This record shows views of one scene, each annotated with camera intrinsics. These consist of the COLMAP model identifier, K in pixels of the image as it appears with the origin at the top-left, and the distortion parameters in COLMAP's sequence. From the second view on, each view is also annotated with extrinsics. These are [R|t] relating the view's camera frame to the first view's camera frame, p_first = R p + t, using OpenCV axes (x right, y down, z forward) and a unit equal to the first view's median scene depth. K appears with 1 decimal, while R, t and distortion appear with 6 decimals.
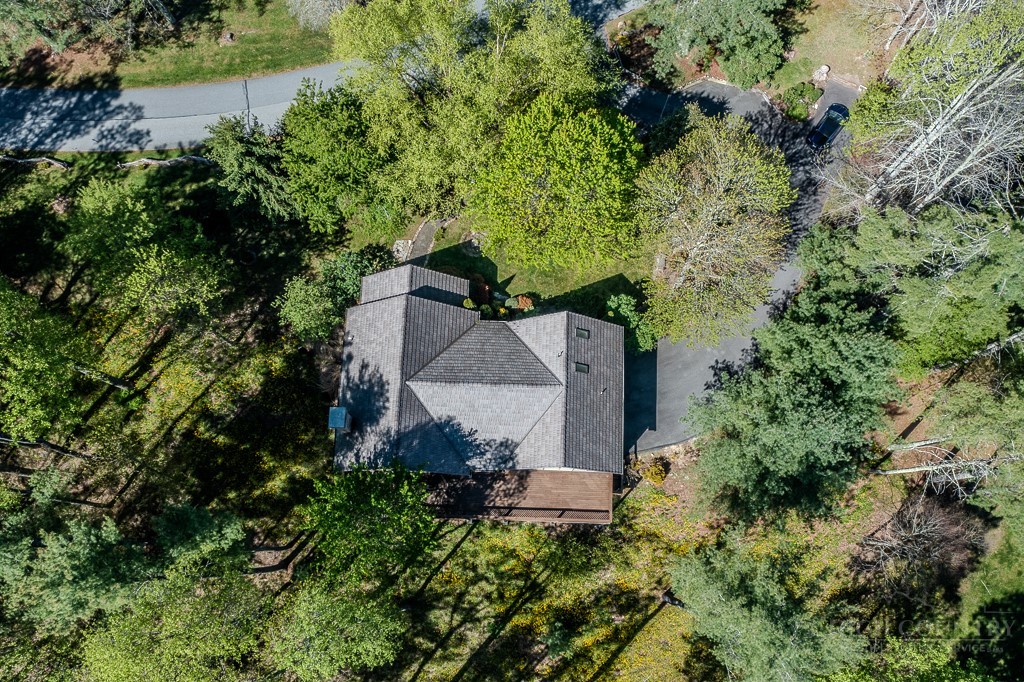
lens RADIAL K [[838.7, 0, 520.4], [0, 838.7, 345.5], [0, 0, 1]] dist [-0.011877, -0.000503]
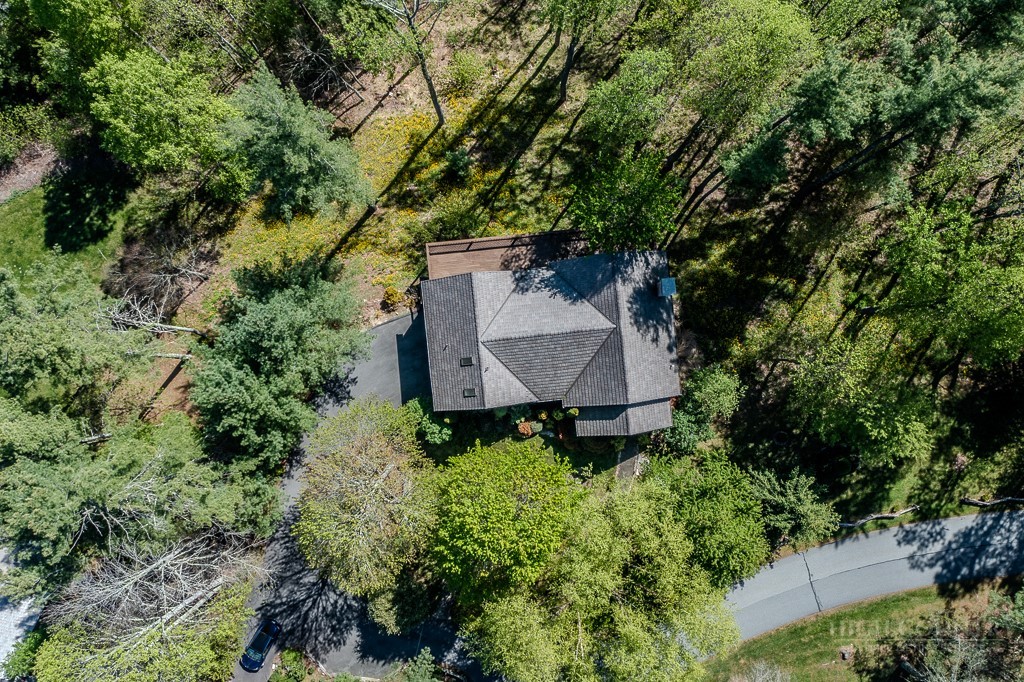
lens RADIAL K [[838.7, 0, 520.4], [0, 838.7, 345.5], [0, 0, 1]] dist [-0.011877, -0.000503]
pose [[-0.990732, 0.135278, -0.012244, 0.009921], [-0.134325, -0.962380, 0.236182, -0.199676], [0.020167, 0.235638, 0.971632, -0.100264]]
